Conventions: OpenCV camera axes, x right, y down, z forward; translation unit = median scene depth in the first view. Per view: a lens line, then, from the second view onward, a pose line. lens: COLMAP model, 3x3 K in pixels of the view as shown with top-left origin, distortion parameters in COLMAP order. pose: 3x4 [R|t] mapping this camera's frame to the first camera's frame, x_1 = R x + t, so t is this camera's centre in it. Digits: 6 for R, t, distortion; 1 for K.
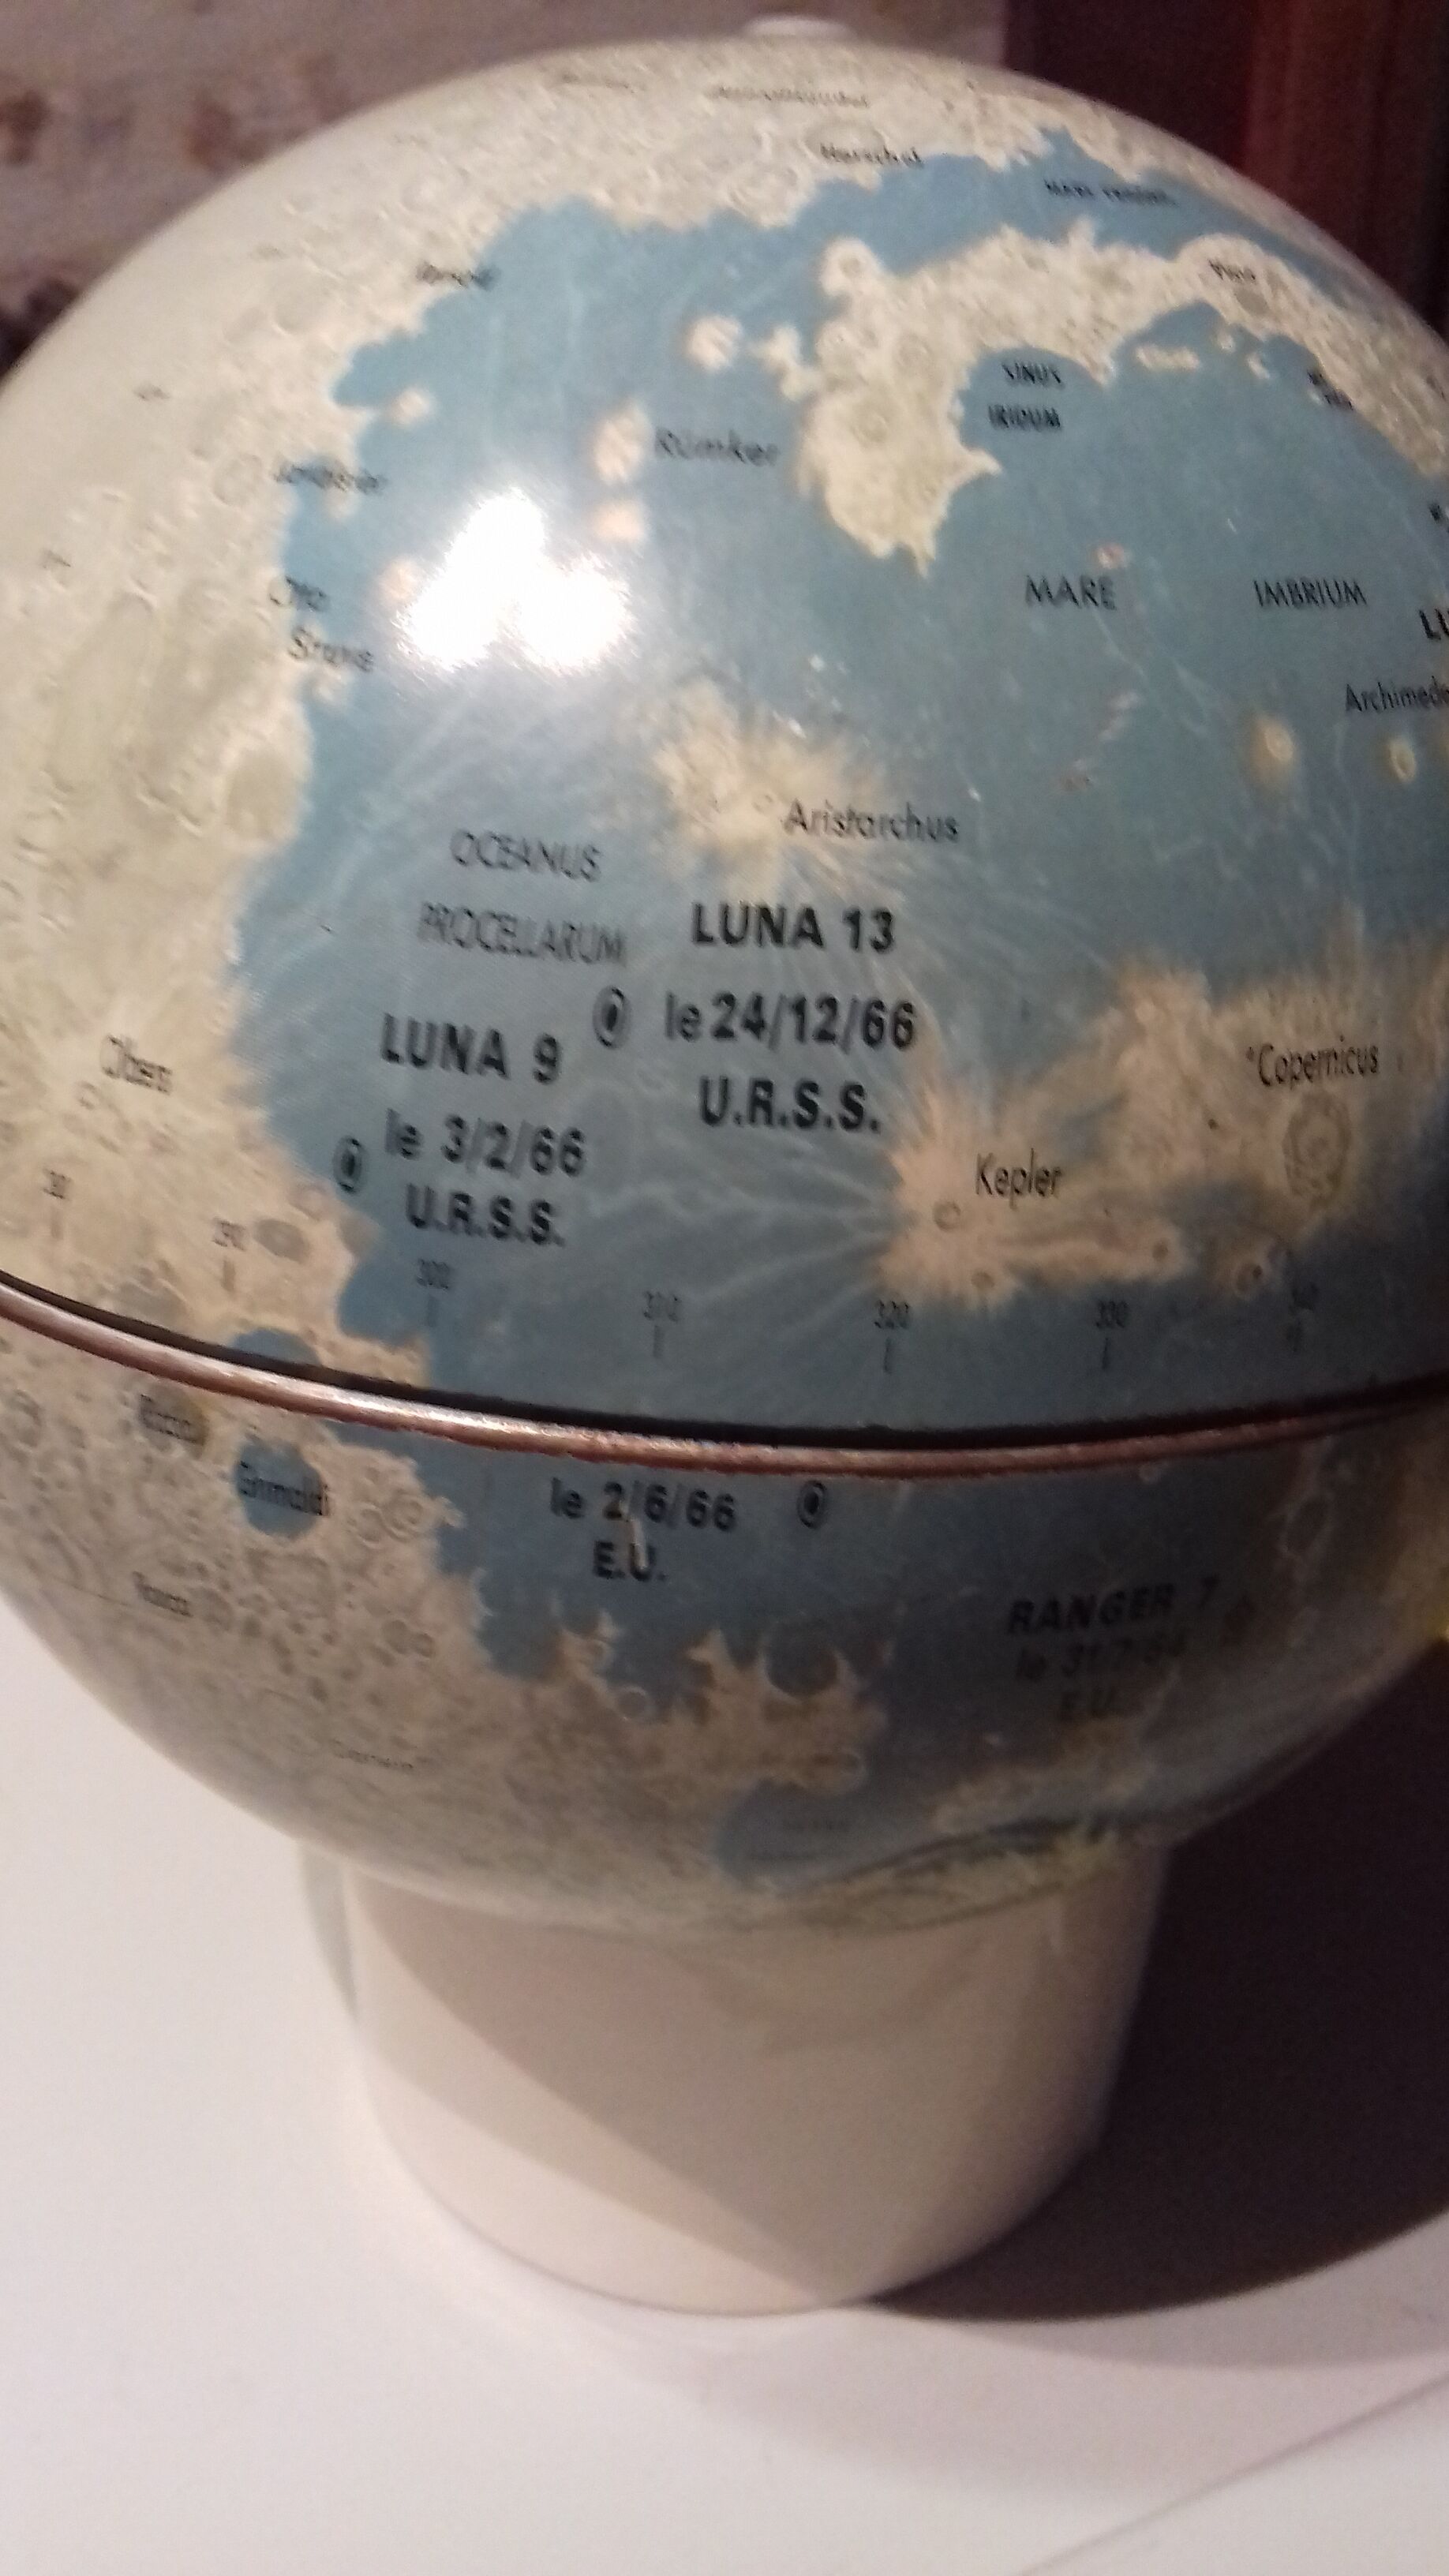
lens RADIAL K [[2366.5, 0, 728.7], [0, 2366.5, 1278.4], [0, 0, 1]] dist [0.079272, 0.000000]
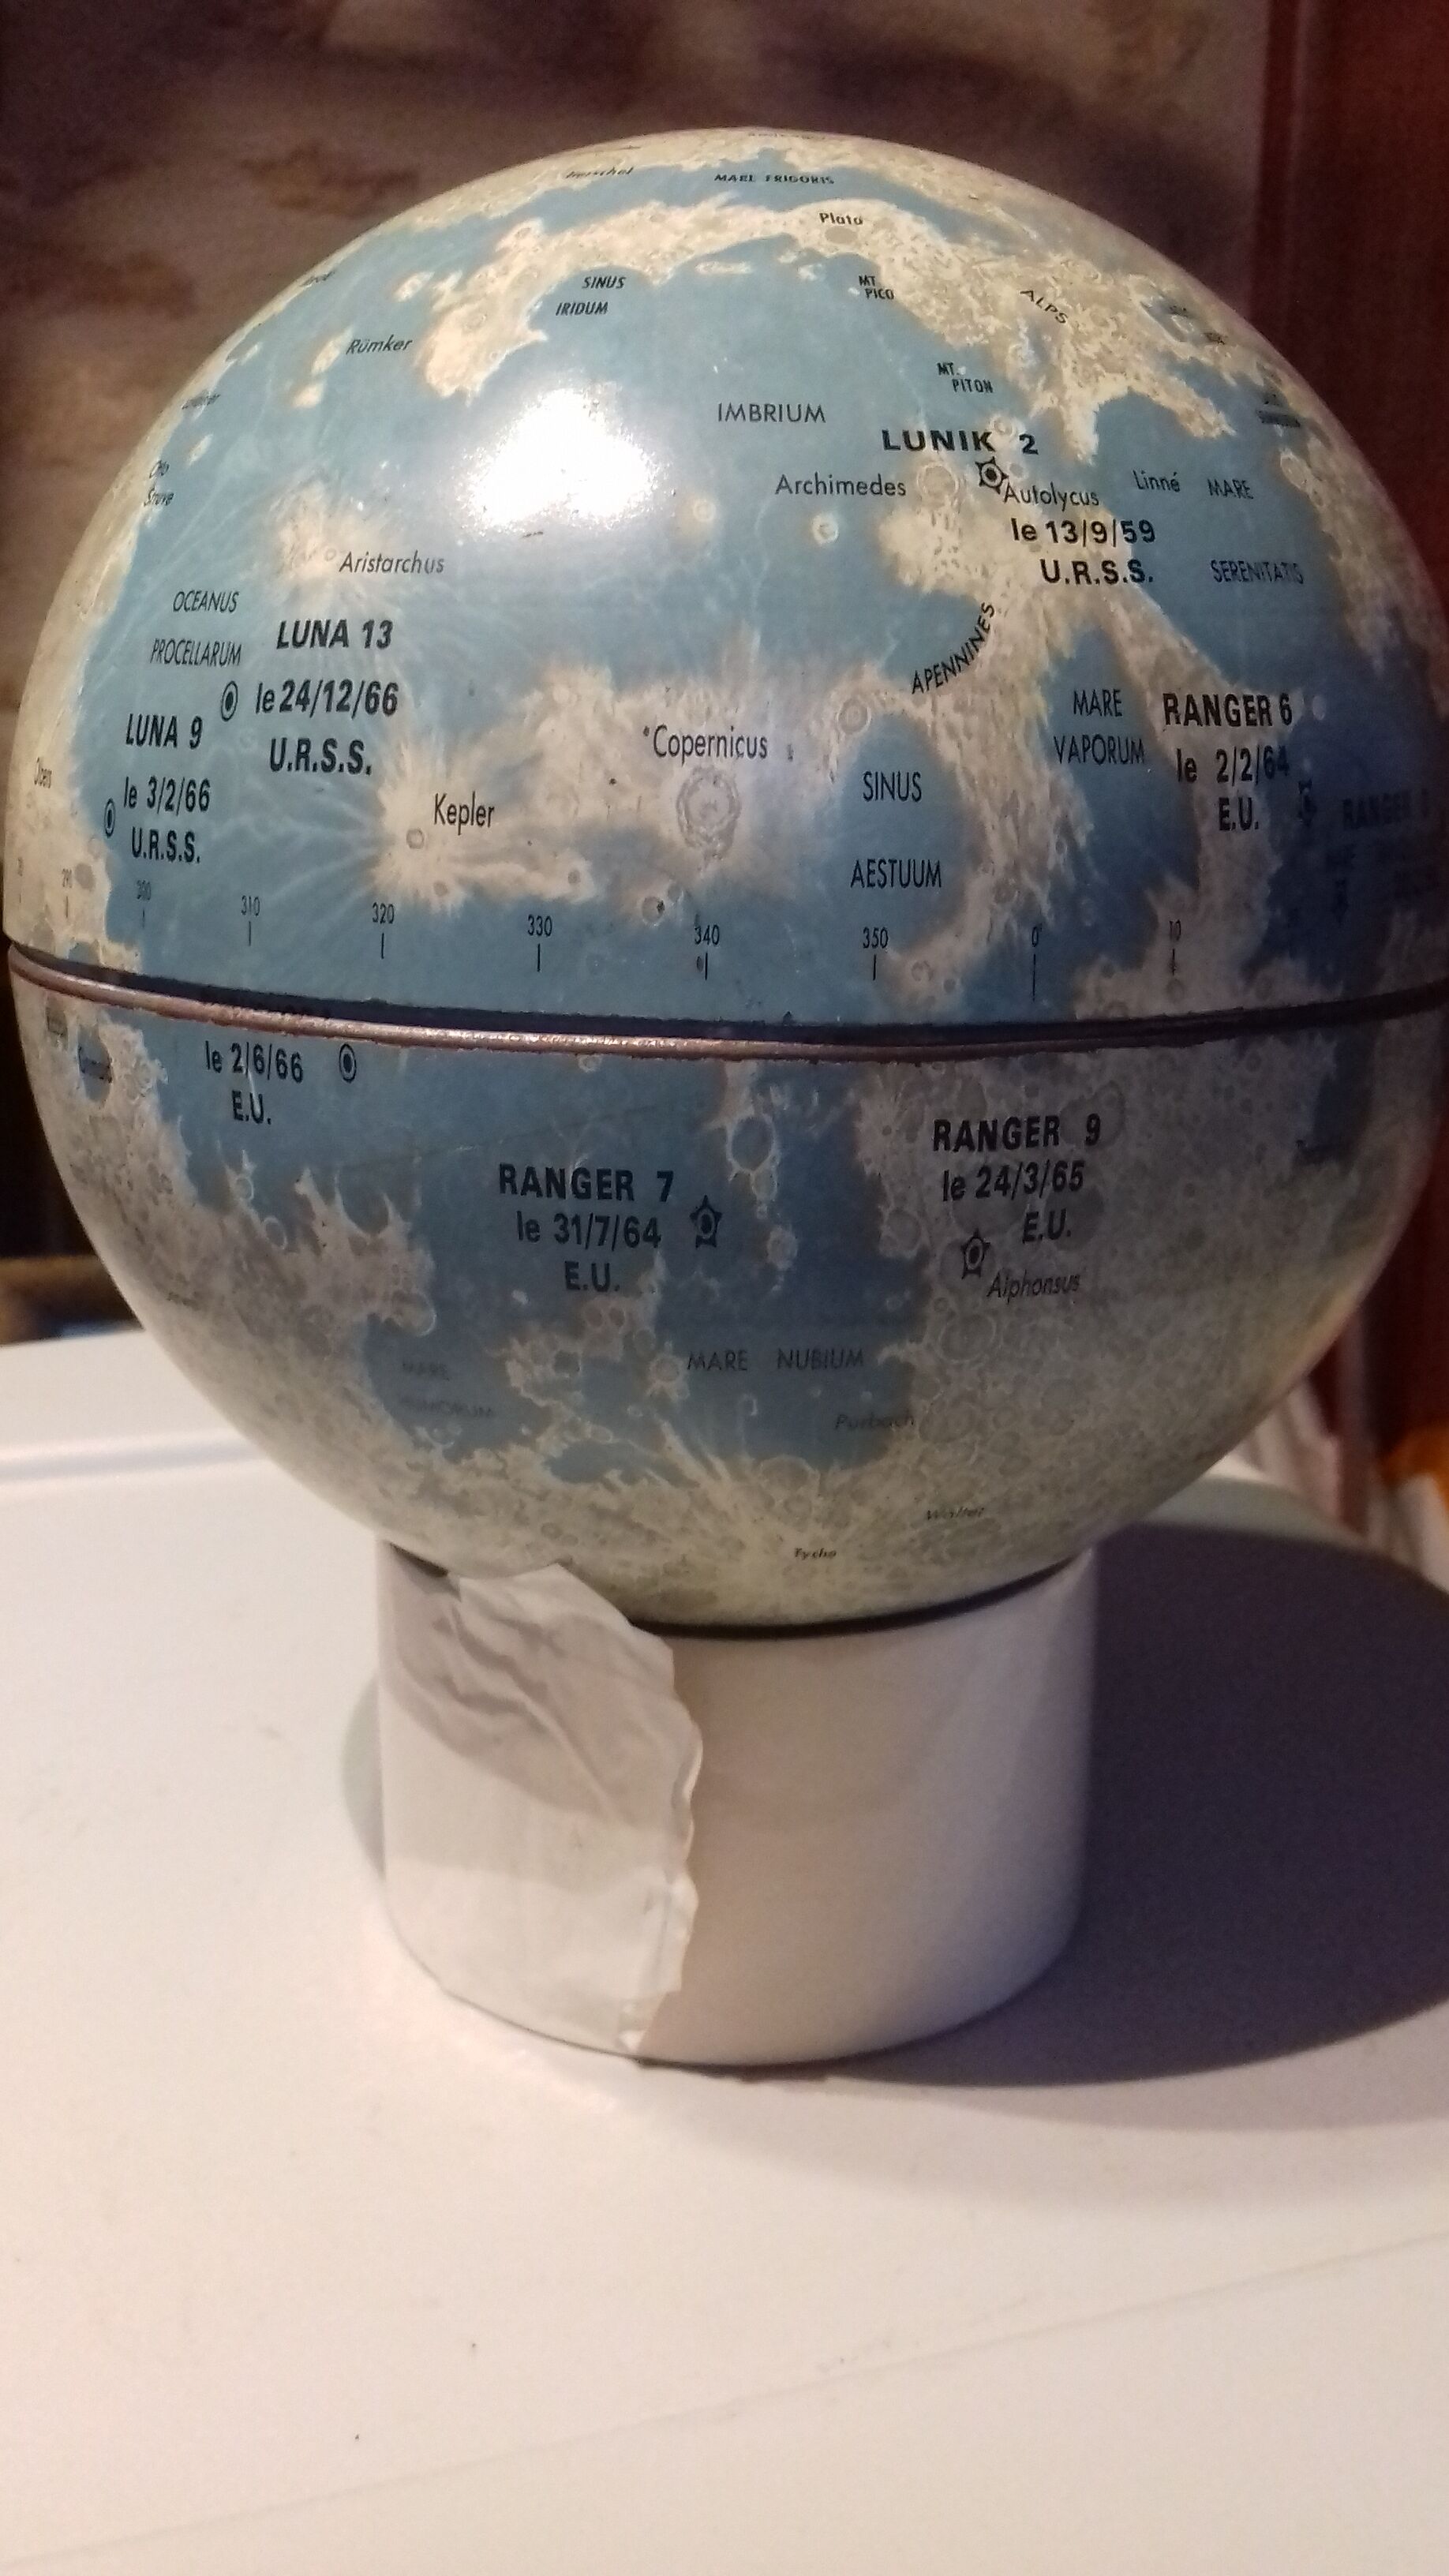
lens RADIAL K [[2366.5, 0, 699.1], [0, 2366.5, 1274.6], [0, 0, 1]] dist [0.079272, 0.000000]
pose [[0.874184, 0.071483, -0.480304, 0.903092], [-0.153335, 0.979135, -0.133357, 0.375300], [0.460750, 0.190225, 0.866905, -0.082607]]
